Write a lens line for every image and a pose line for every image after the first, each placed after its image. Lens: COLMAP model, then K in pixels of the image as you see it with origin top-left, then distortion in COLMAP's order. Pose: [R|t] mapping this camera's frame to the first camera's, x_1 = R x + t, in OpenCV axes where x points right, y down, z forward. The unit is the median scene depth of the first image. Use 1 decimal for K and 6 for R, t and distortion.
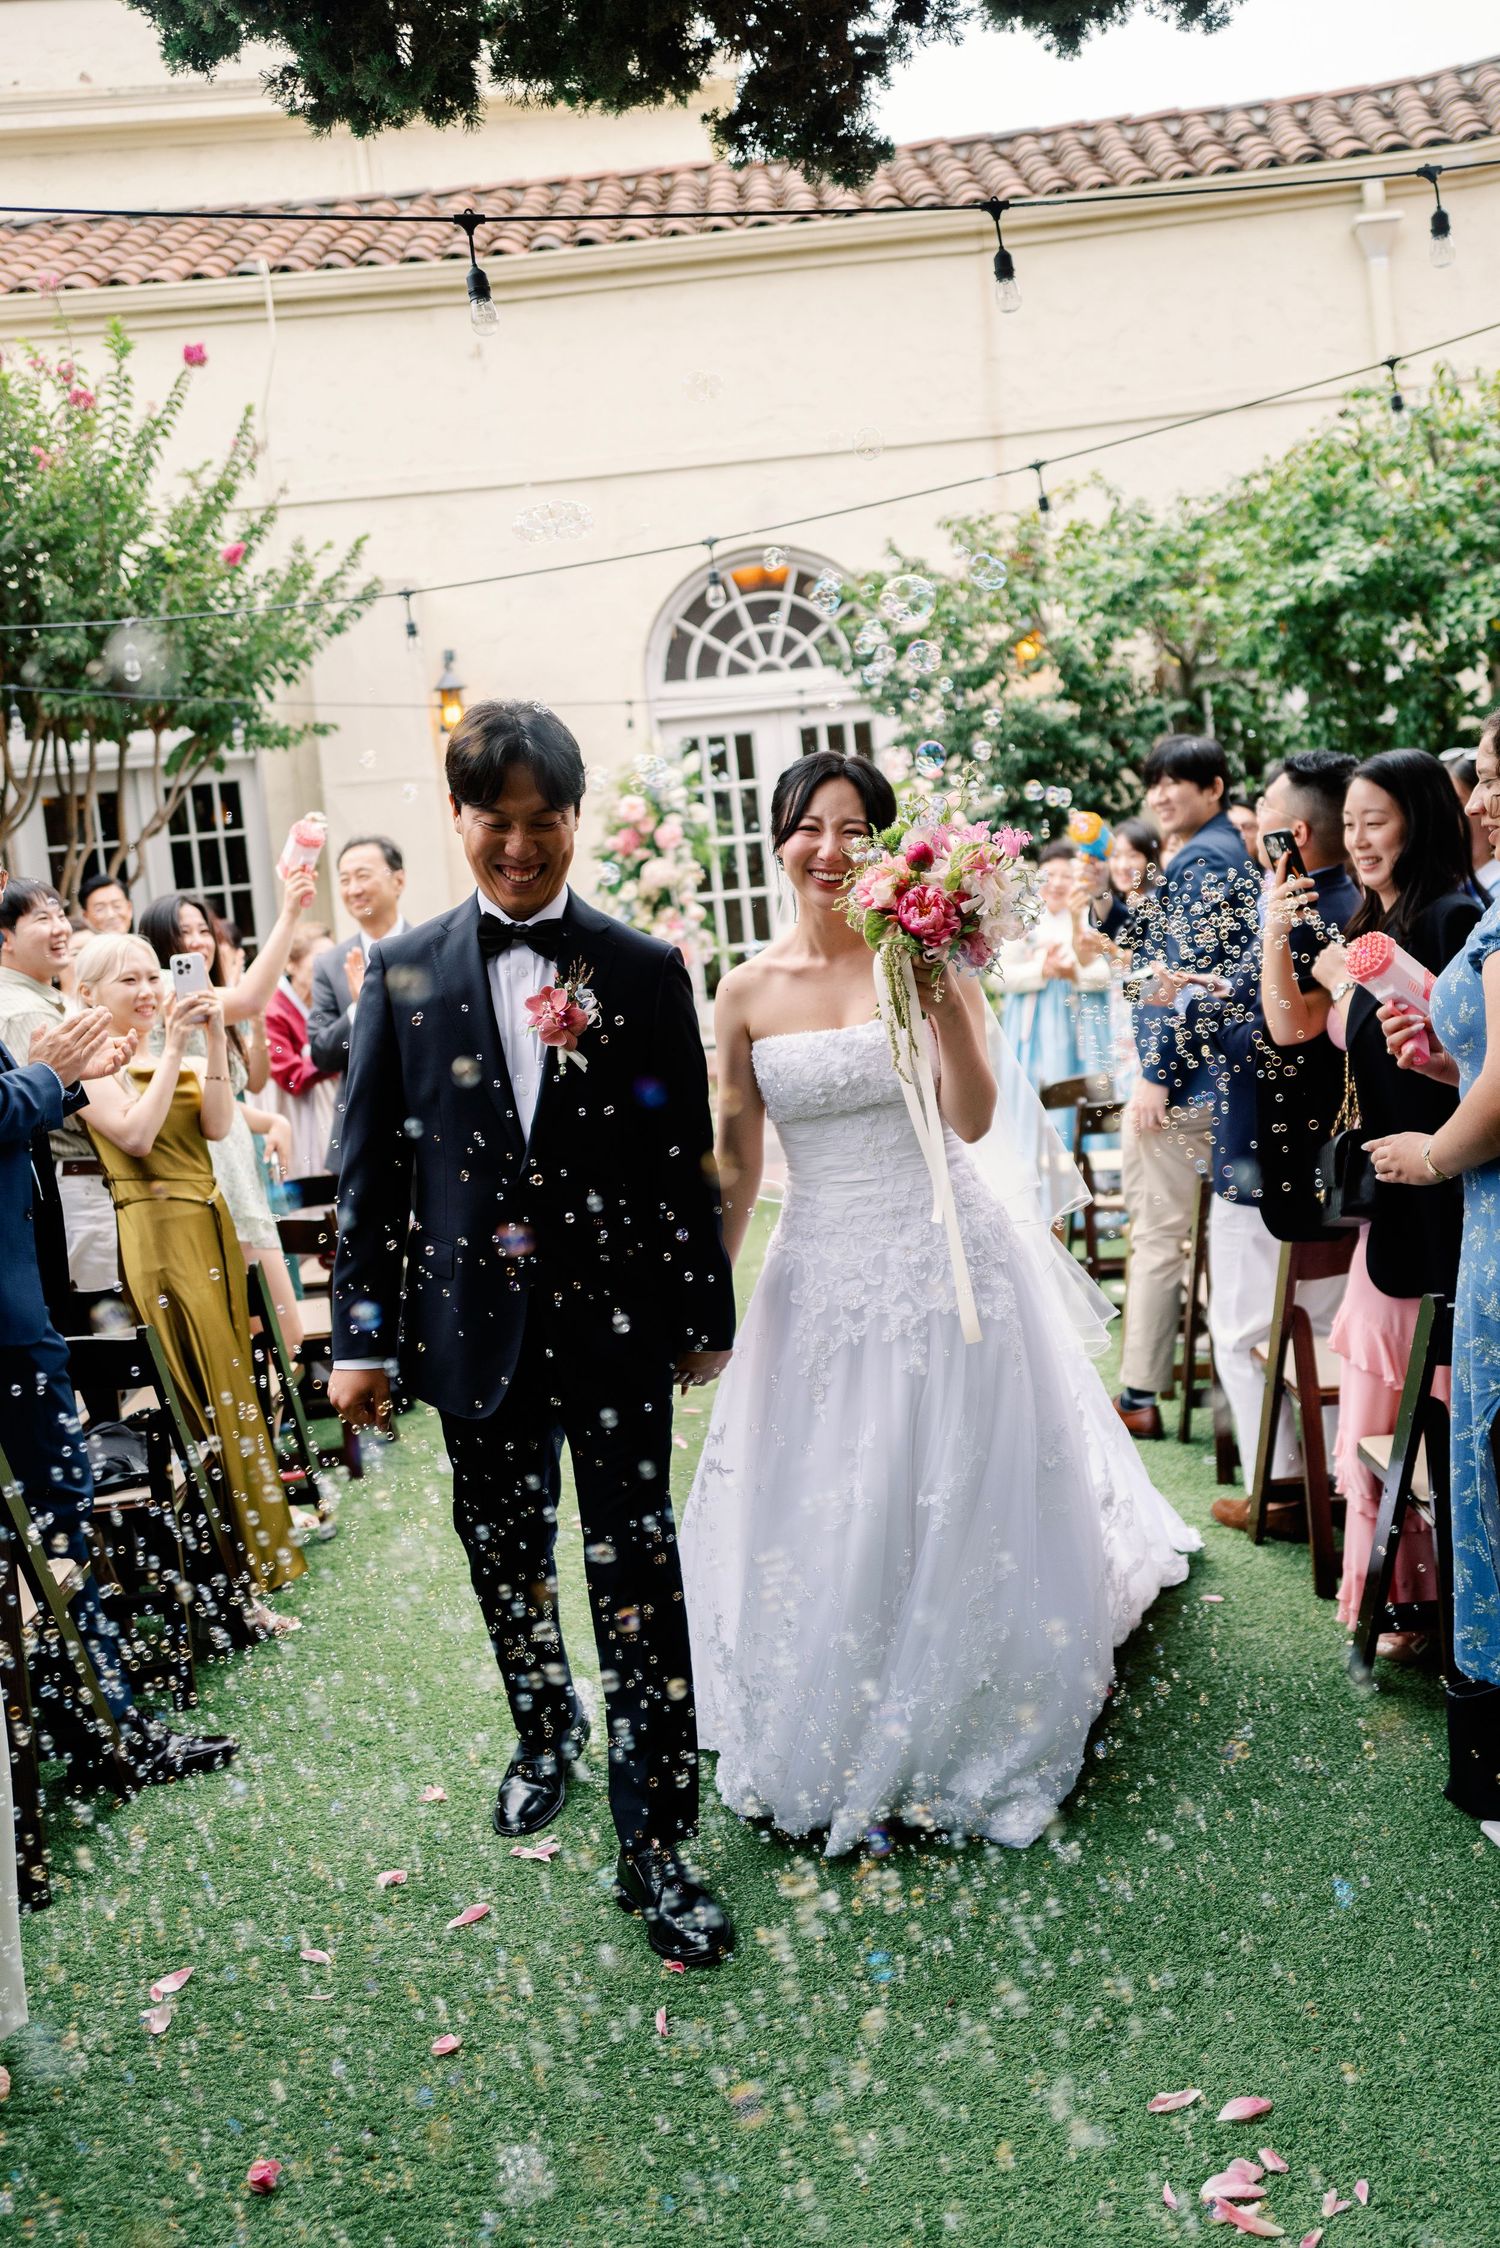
lens RADIAL K [[1897.5, 0, 762.7], [0, 1897.5, 1014.2], [0, 0, 1]] dist [-0.032018, 0.082263]
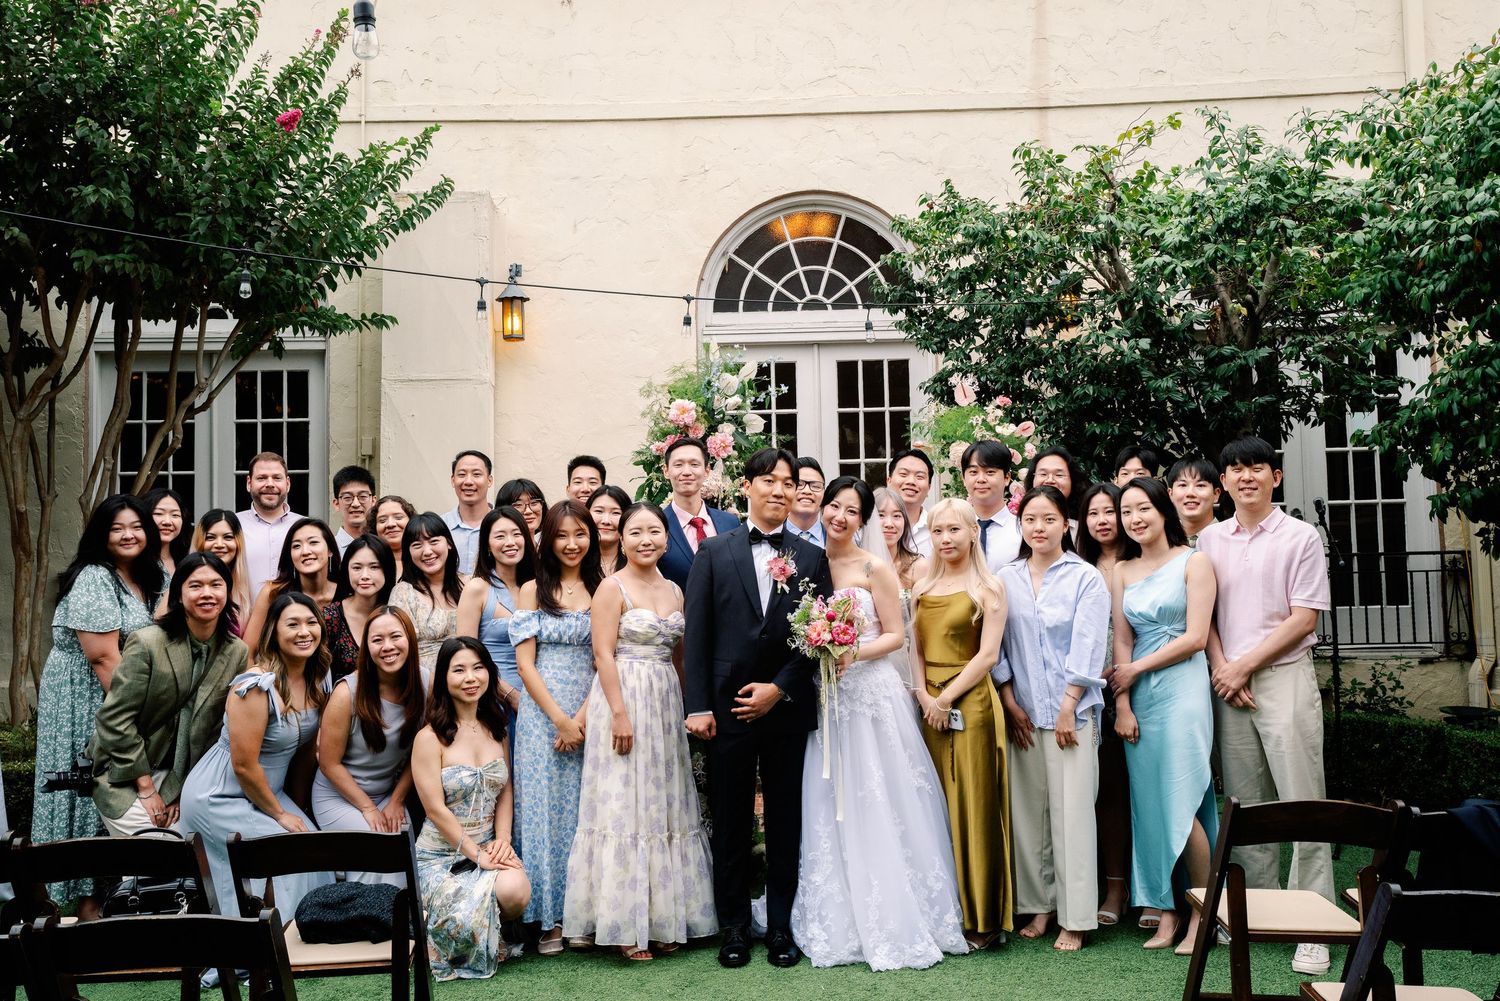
lens RADIAL K [[1318.4, 0, 736.9], [0, 1318.4, 459.6], [0, 0, 1]] dist [-0.019047, 0.047941]
pose [[0.997025, 0.076296, -0.010948, -0.029761], [-0.077029, 0.991338, -0.106376, -0.016971], [0.002737, 0.106903, 0.994266, 0.321412]]
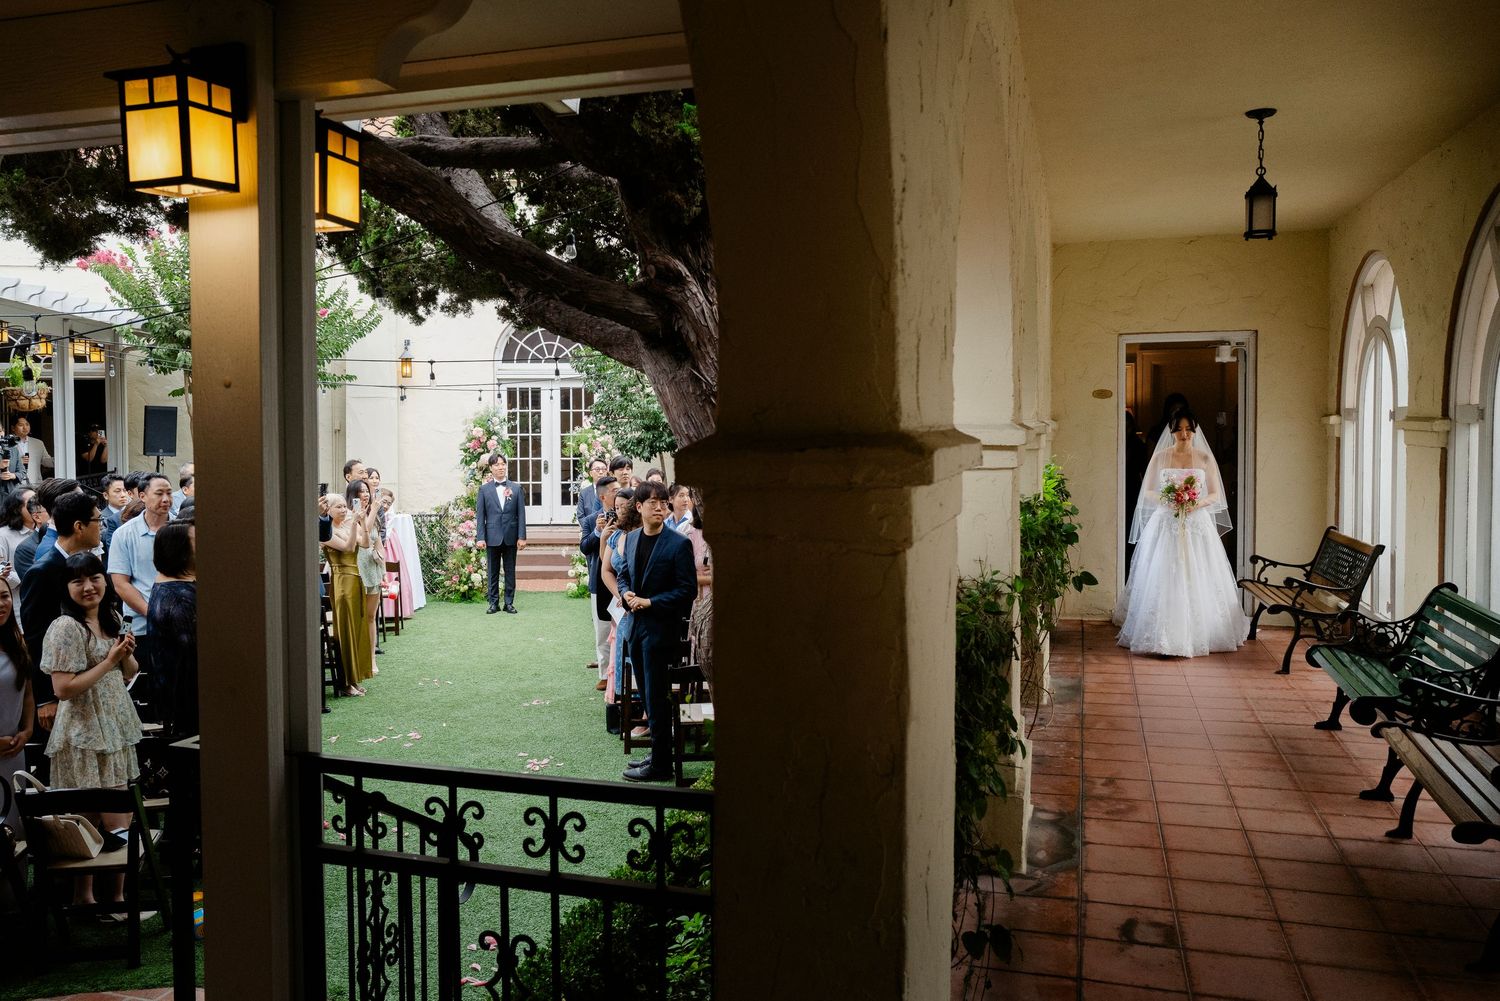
lens RADIAL K [[1225.0, 0, 672.1], [0, 1225.0, 470.7], [0, 0, 1]] dist [-0.006766, -0.002103]
pose [[0.993449, 0.088798, 0.071936, 0.064329], [-0.087763, 0.995989, -0.017418, -0.046337], [-0.073194, 0.010990, 0.997257, -0.546784]]
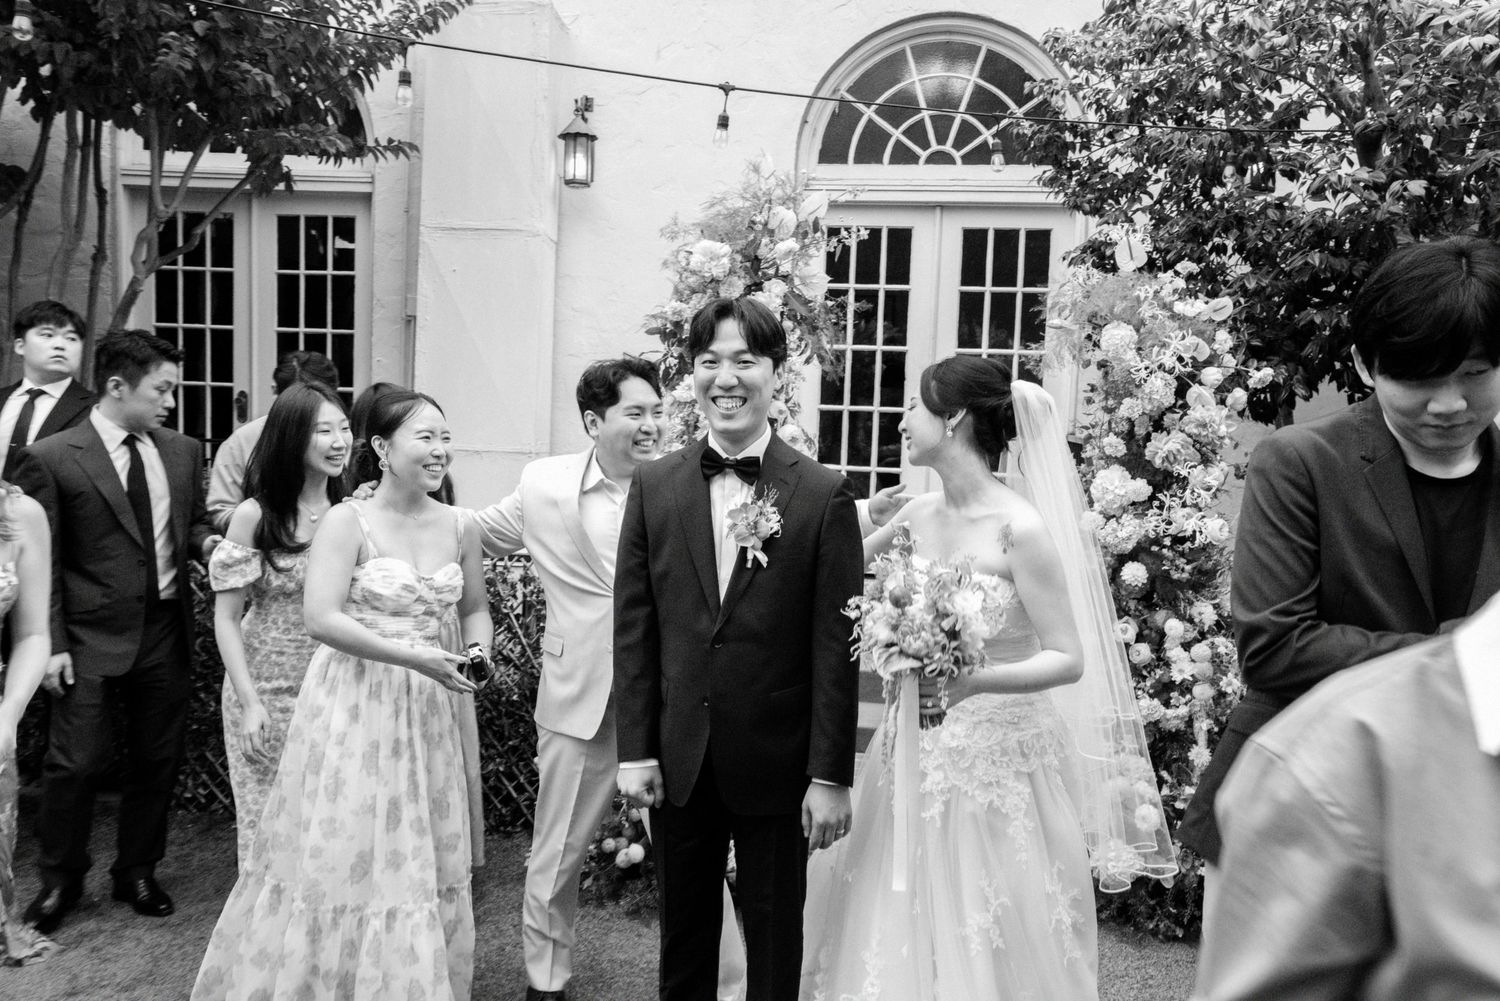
lens RADIAL K [[1135.2, 0, 750.0], [0, 1135.2, 500.5], [0, 0, 1]] dist [-0.019146, -0.001110]
pose [[0.983108, 0.142316, -0.115085, -0.000399], [-0.138830, 0.989595, 0.037798, -0.038984], [0.119267, -0.021183, 0.992636, 0.547146]]
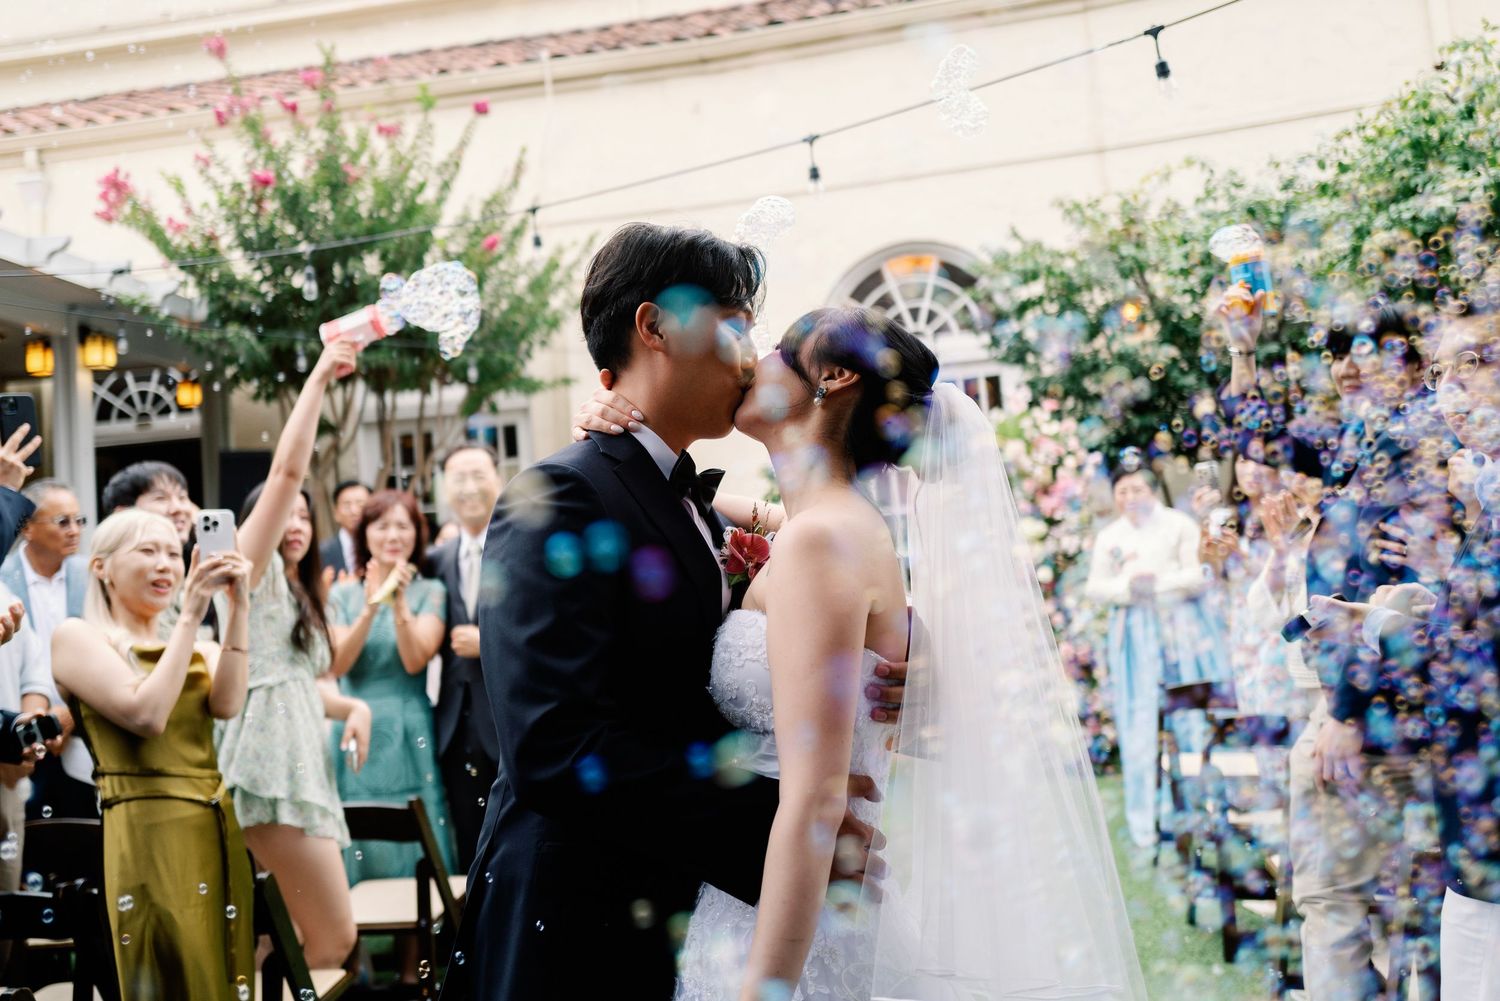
lens RADIAL K [[1266.1, 0, 664.6], [0, 1266.1, 434.1], [0, 0, 1]] dist [-0.032018, 0.082263]
pose [[0.977740, -0.001160, -0.209817, 0.018600], [-0.026846, 0.991074, -0.130583, -0.000830], [0.208095, 0.133309, 0.968981, 0.175316]]
